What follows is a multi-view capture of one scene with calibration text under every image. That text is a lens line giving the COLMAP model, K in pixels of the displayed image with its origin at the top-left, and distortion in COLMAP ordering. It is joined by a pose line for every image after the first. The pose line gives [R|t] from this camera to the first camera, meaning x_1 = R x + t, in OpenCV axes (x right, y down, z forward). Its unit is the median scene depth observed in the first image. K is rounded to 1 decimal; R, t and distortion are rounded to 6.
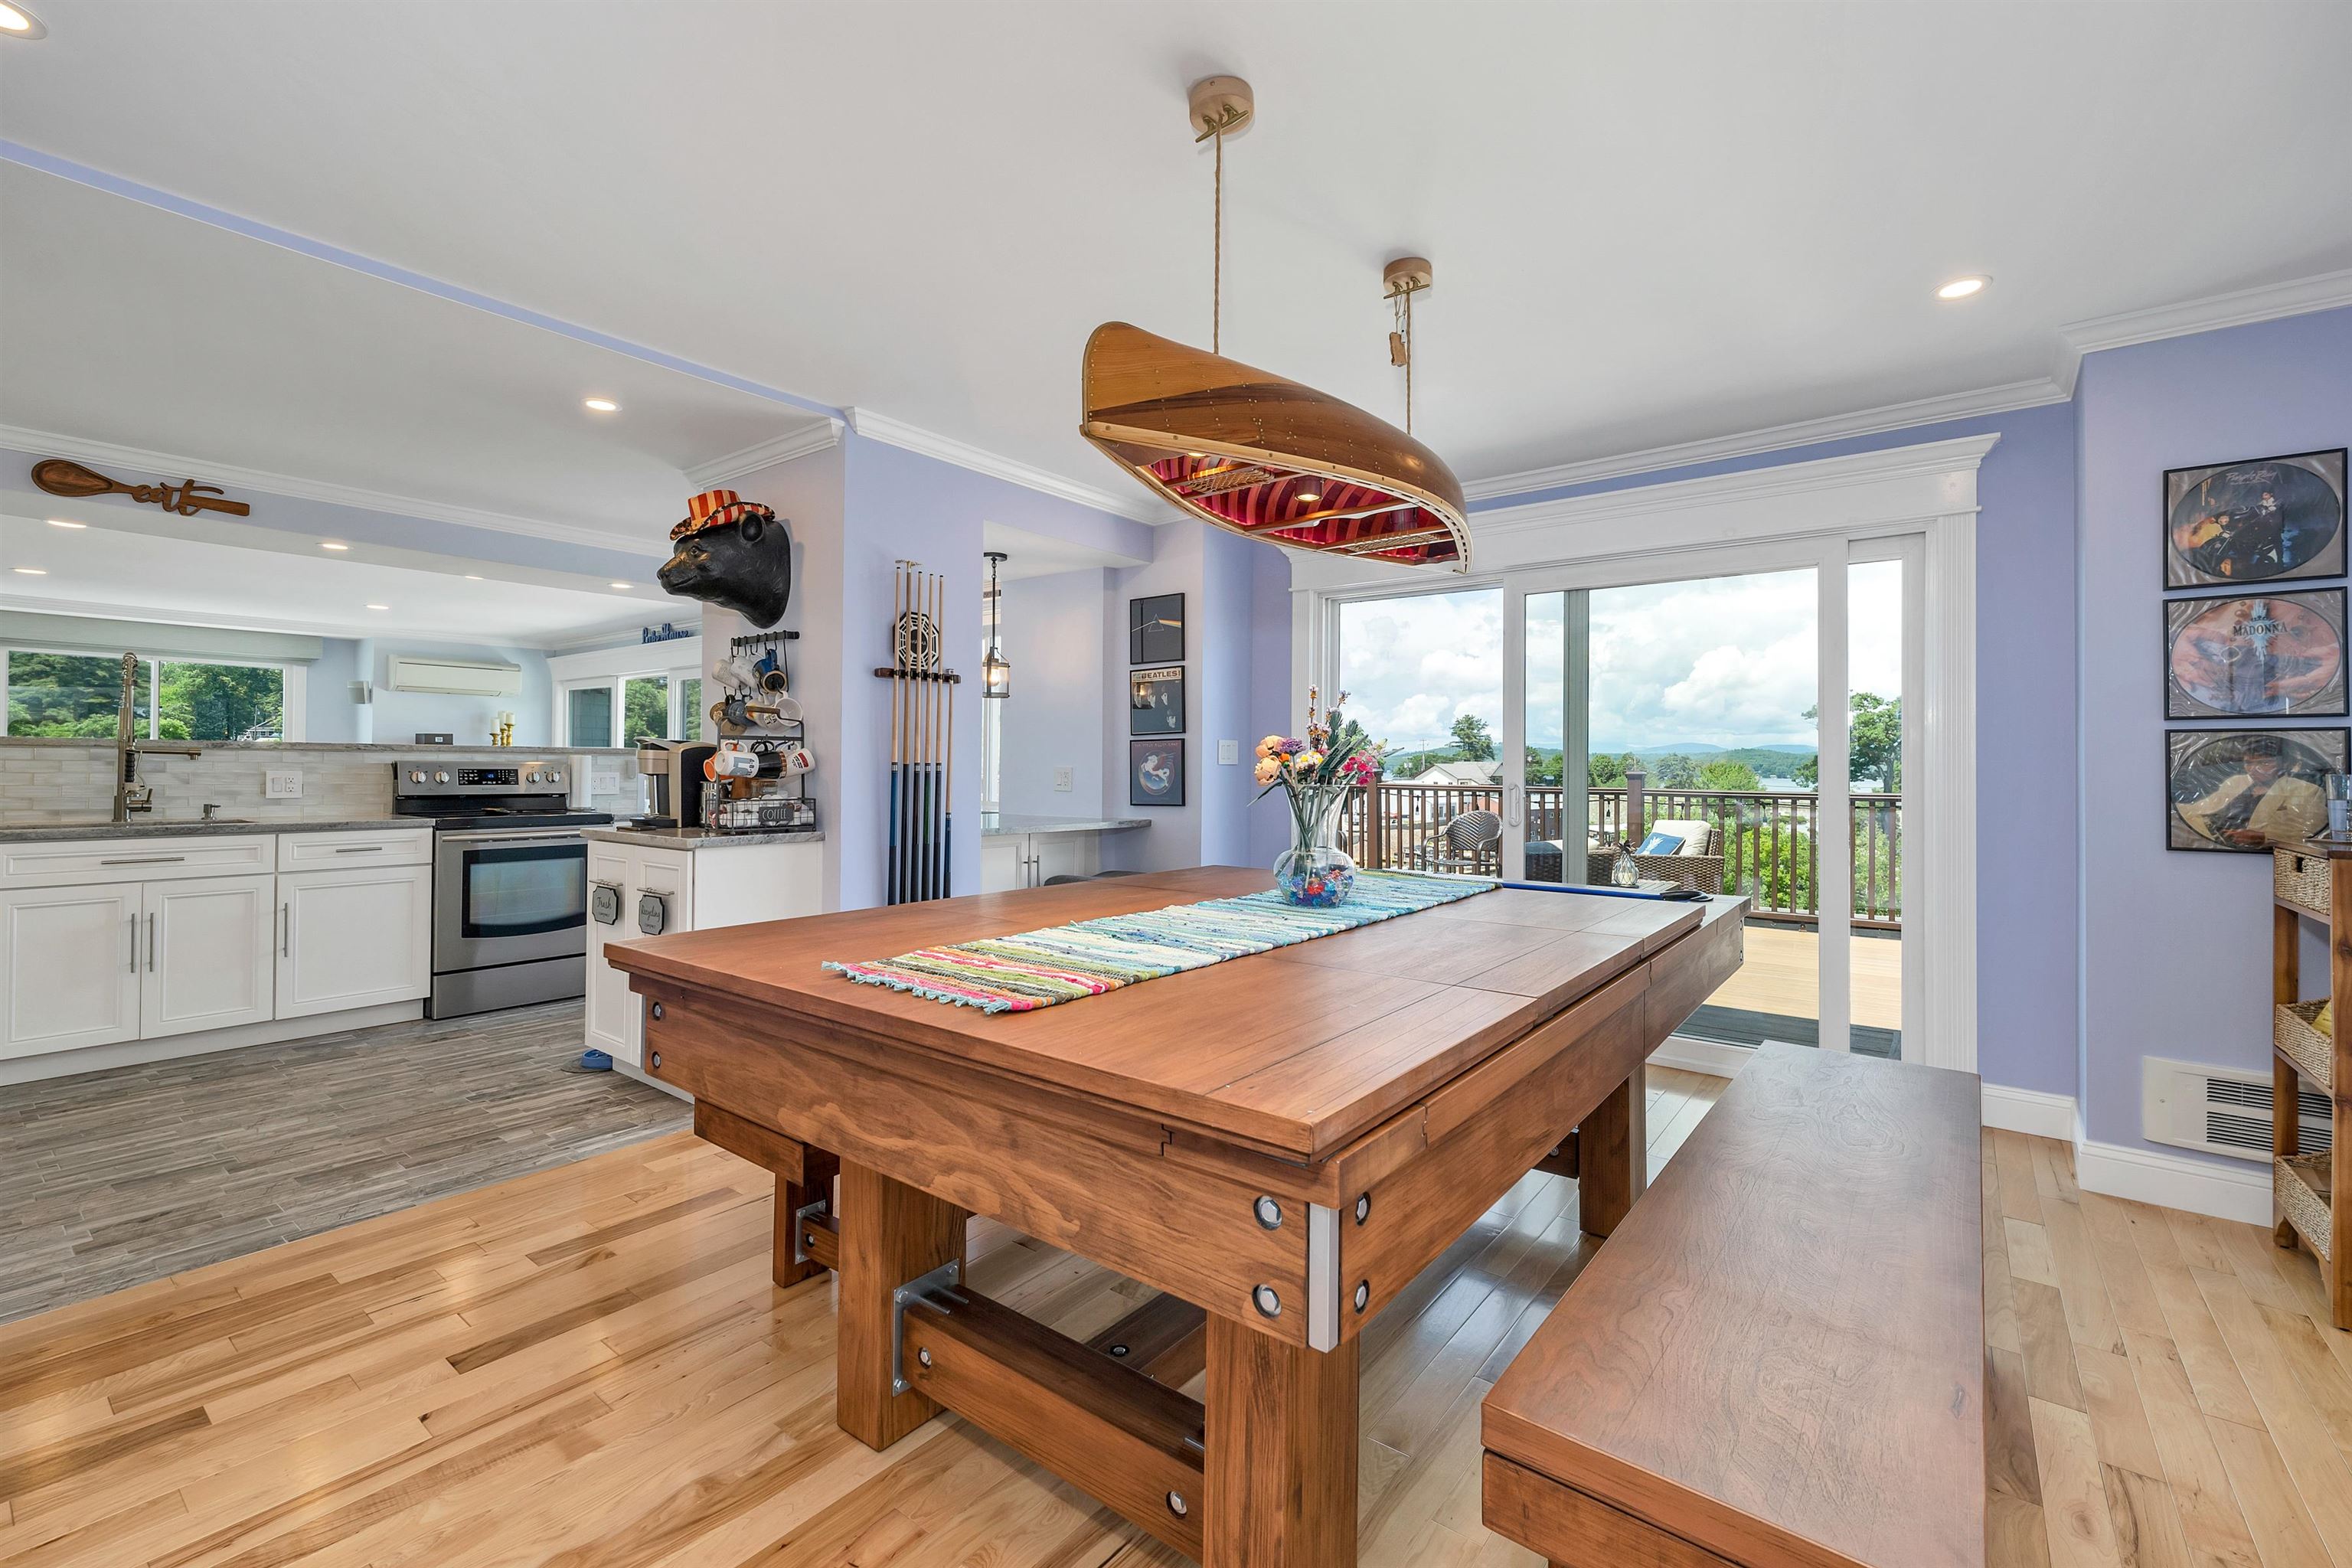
lens RADIAL K [[970.0, 0, 1143.3], [0, 970.0, 760.1], [0, 0, 1]] dist [0.006302, -0.002755]
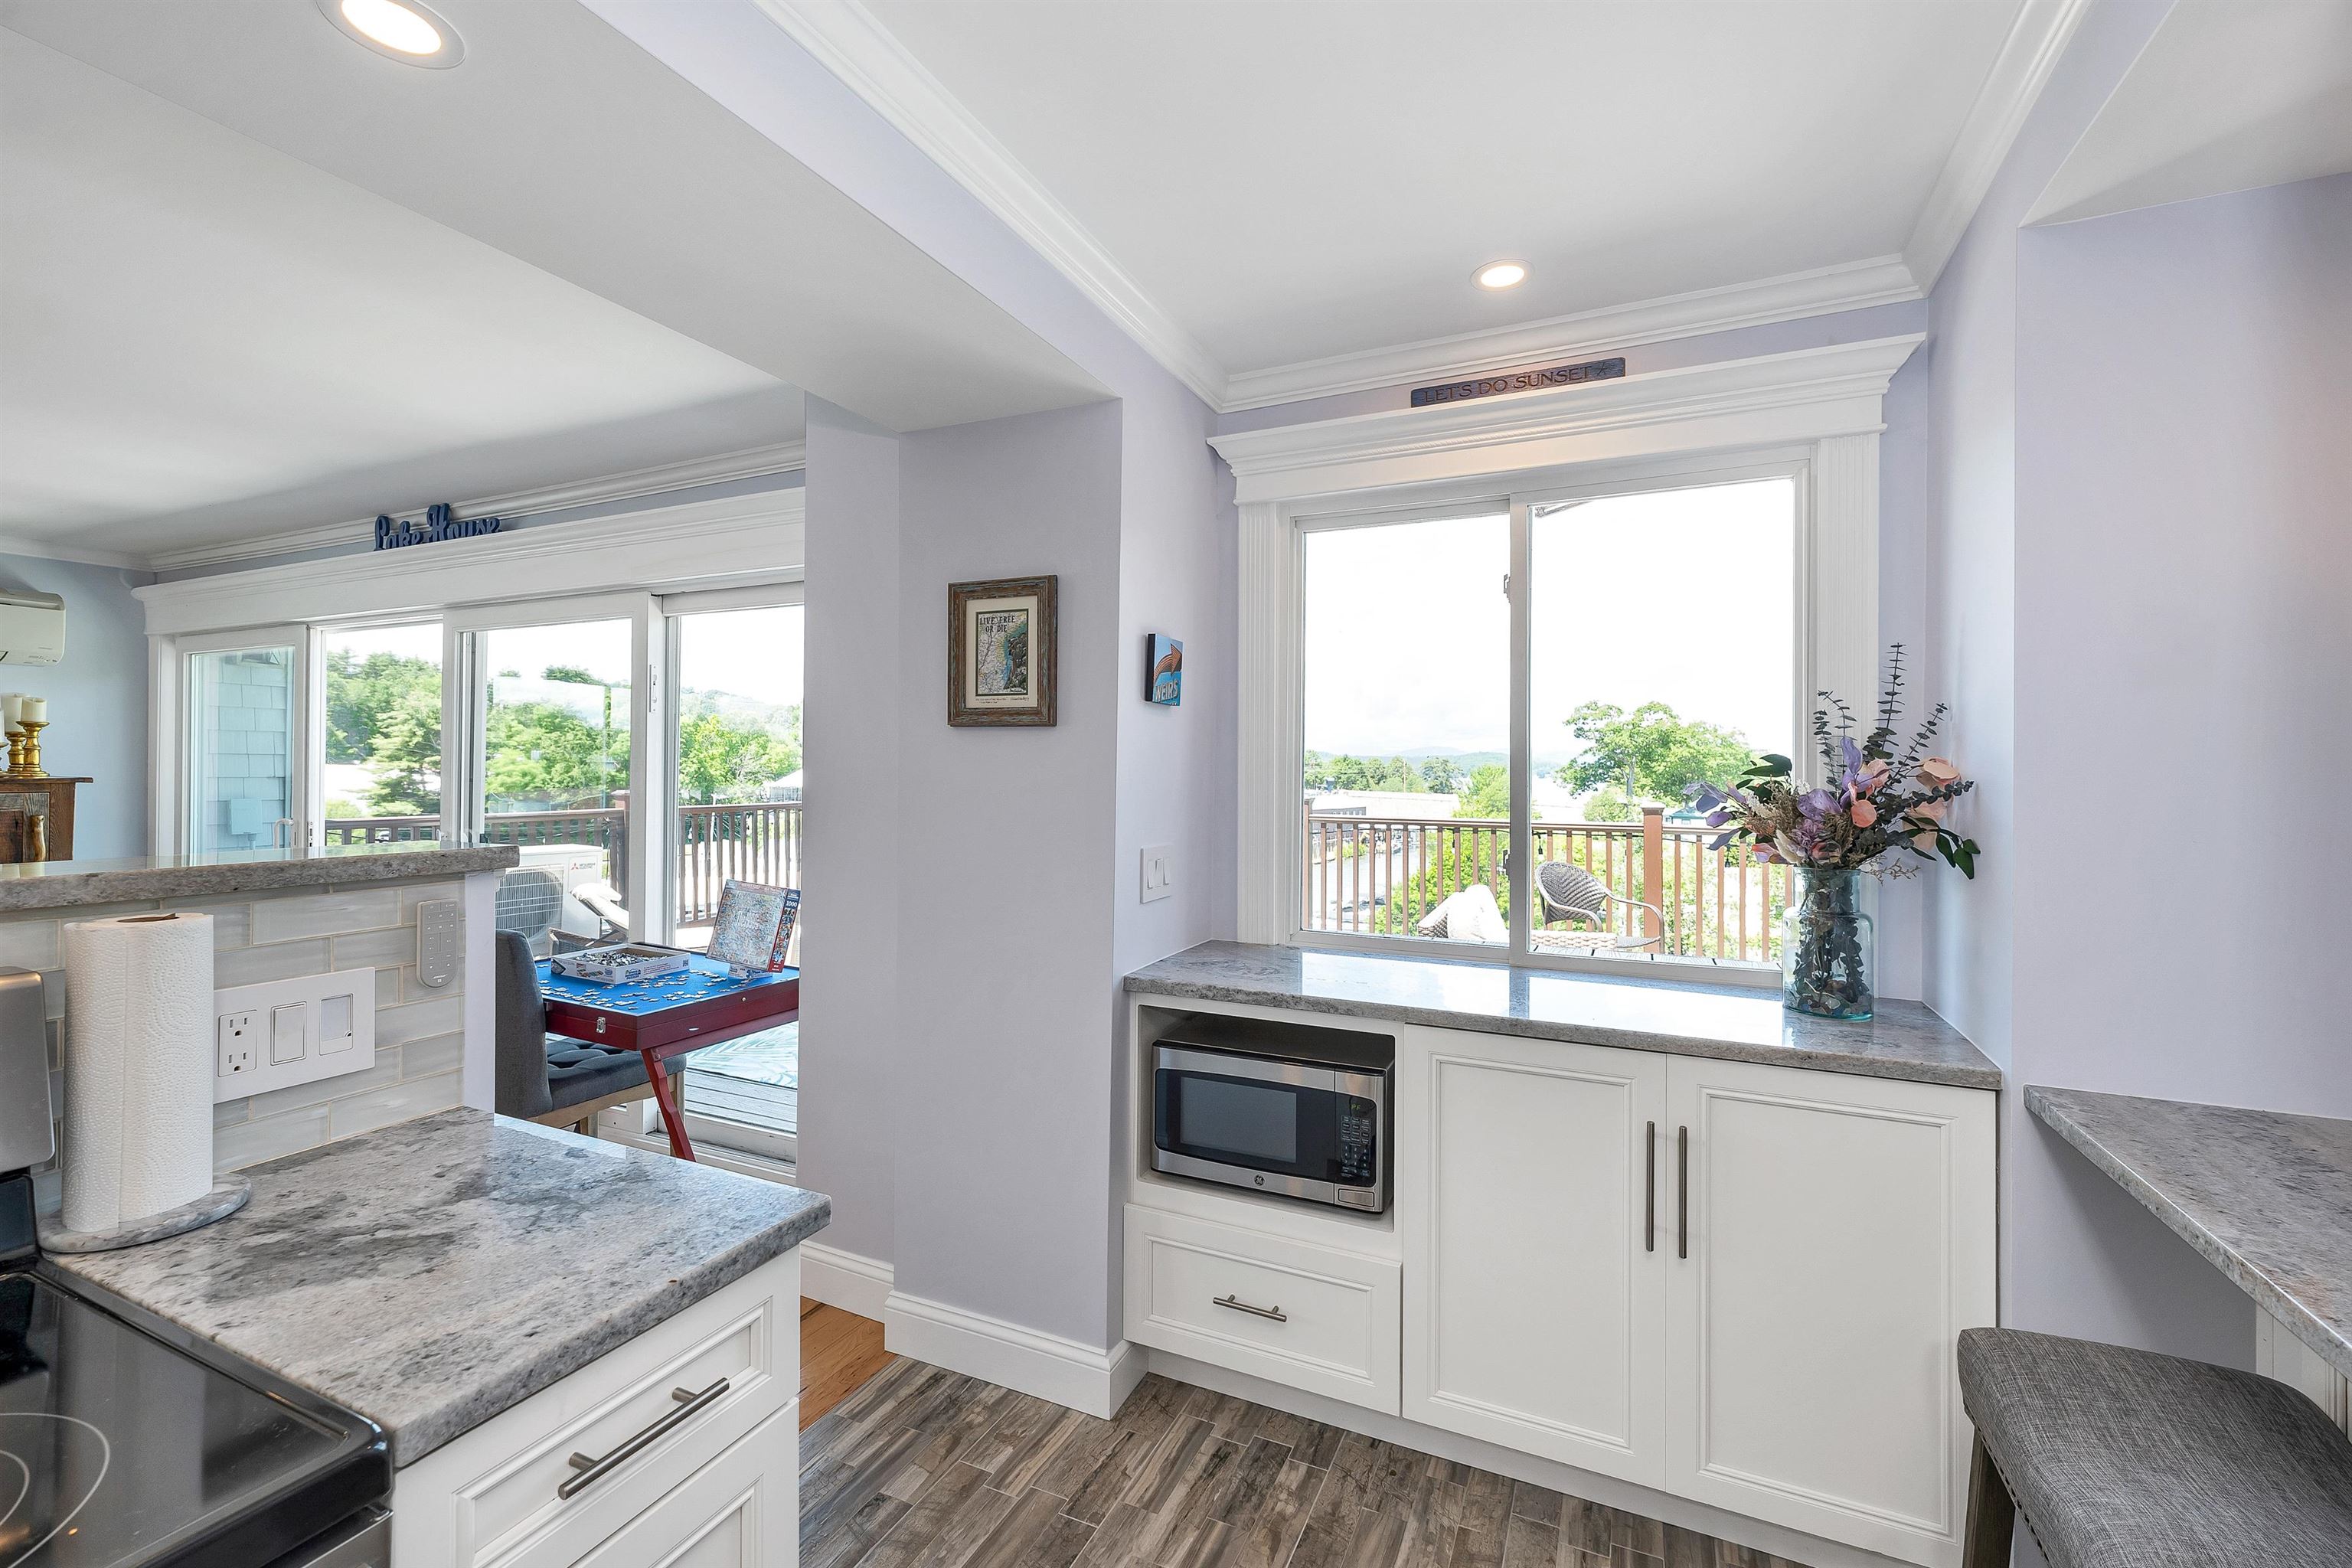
lens RADIAL K [[970.0, 0, 1190.9], [0, 970.0, 767.3], [0, 0, 1]] dist [0.006302, -0.002755]
pose [[0.969630, -0.000712, 0.244574, -0.551970], [-0.000363, 0.999990, 0.004352, -0.043240], [-0.244575, -0.004309, 0.969621, 0.988836]]
